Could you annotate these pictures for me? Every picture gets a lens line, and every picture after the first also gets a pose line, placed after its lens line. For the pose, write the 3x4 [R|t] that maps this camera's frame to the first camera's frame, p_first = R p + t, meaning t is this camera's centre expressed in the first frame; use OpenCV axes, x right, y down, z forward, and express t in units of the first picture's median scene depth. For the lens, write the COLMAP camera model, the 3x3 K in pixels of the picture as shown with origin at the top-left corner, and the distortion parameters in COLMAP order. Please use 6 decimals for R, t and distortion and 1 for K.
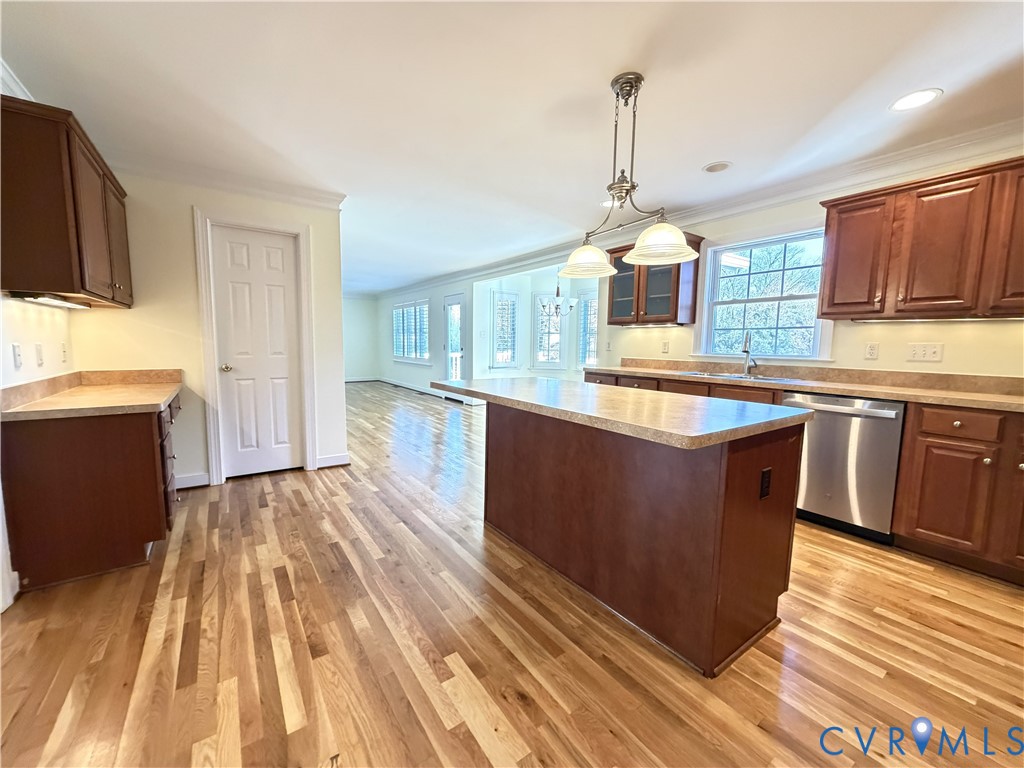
lens RADIAL K [[409.9, 0, 520.3], [0, 409.9, 388.6], [0, 0, 1]] dist [0.003171, -0.000537]
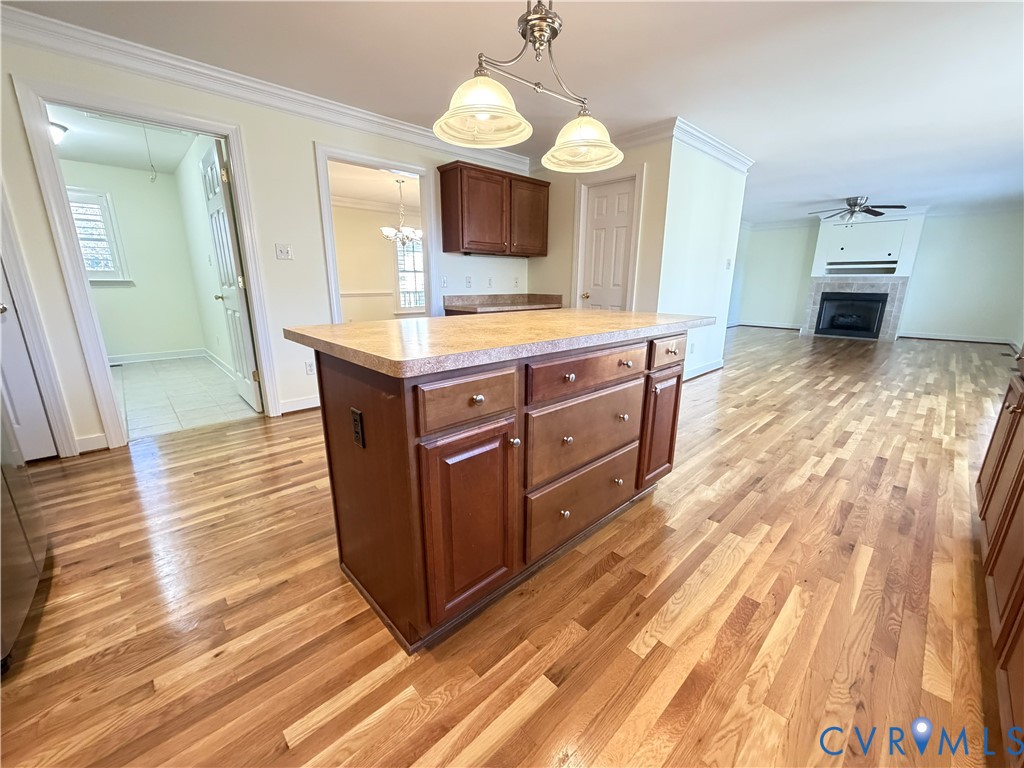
lens RADIAL K [[409.9, 0, 516.5], [0, 409.9, 385.2], [0, 0, 1]] dist [0.003171, -0.000537]
pose [[0.143779, 0.237274, -0.960744, 1.199840], [-0.118387, 0.967983, 0.221345, -0.047184], [0.982503, 0.081915, 0.167266, 1.011189]]
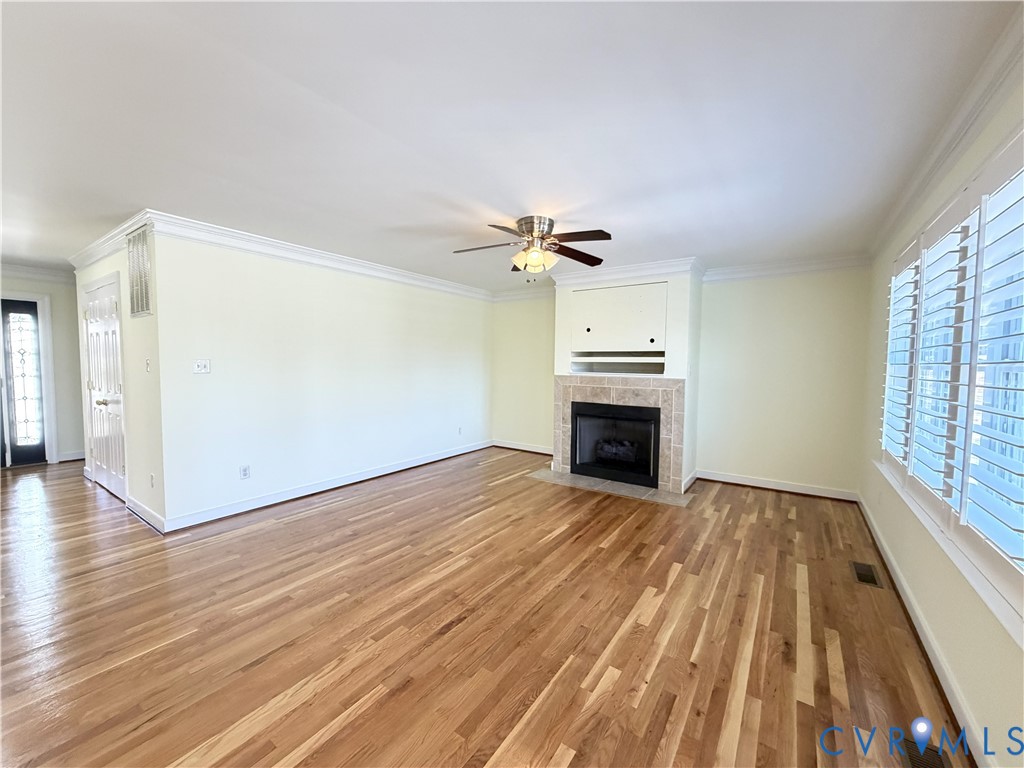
lens RADIAL K [[409.9, 0, 510.6], [0, 409.9, 384.7], [0, 0, 1]] dist [0.003171, -0.000537]
pose [[0.331689, 0.042959, -0.942410, -0.751318], [-0.111984, 0.993693, 0.005883, -0.563218], [0.936719, 0.103584, 0.334407, 4.006509]]
